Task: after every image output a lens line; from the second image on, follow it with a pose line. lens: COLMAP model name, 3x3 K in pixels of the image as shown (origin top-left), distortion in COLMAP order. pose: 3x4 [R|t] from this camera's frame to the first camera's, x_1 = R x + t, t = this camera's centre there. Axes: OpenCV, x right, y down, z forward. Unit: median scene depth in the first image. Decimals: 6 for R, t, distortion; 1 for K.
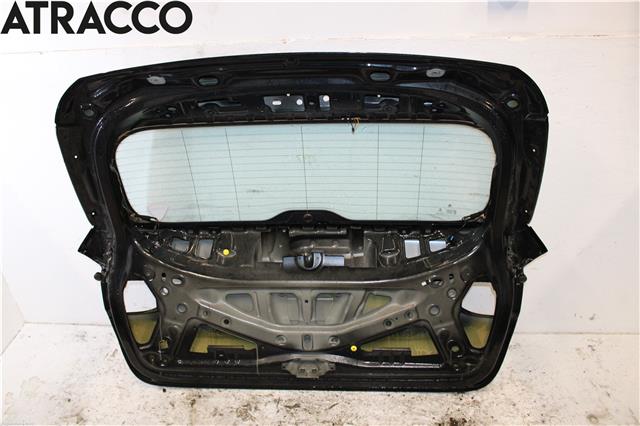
lens RADIAL K [[526.1, 0, 320.0], [0, 526.1, 213.0], [0, 0, 1]] dist [-0.176203, 0.156173]
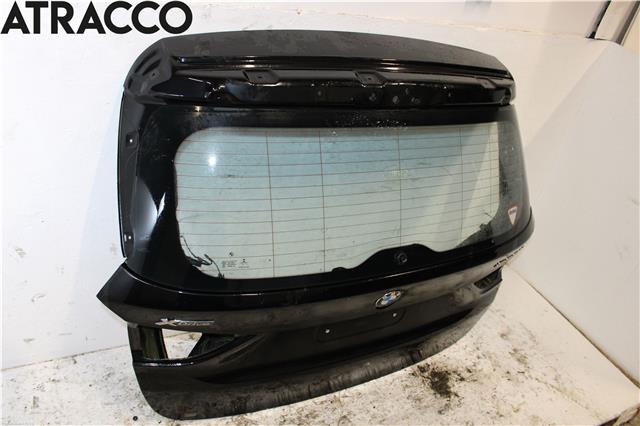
lens RADIAL K [[526.1, 0, 320.0], [0, 526.1, 213.0], [0, 0, 1]] dist [-0.176203, 0.156173]
pose [[0.835805, -0.111708, 0.537543, -0.482115], [0.073556, 0.993039, 0.091996, -0.050257], [-0.544077, -0.037351, 0.838203, 0.173512]]
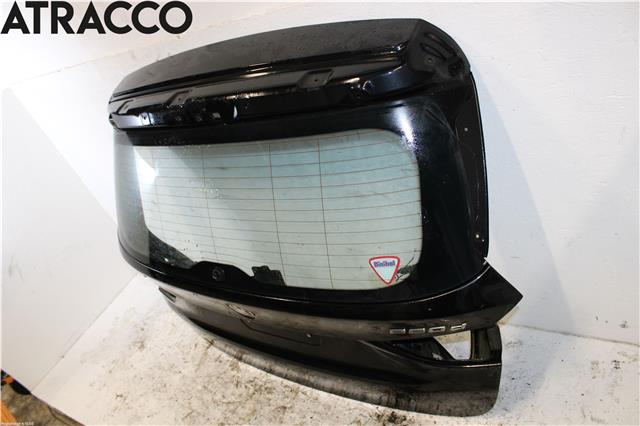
lens RADIAL K [[526.1, 0, 320.0], [0, 526.1, 213.0], [0, 0, 1]] dist [-0.176203, 0.156173]
pose [[0.837531, 0.030029, -0.545564, 0.628451], [0.065679, 0.985716, 0.155084, -0.106415], [0.542427, -0.165720, 0.823595, 0.211676]]
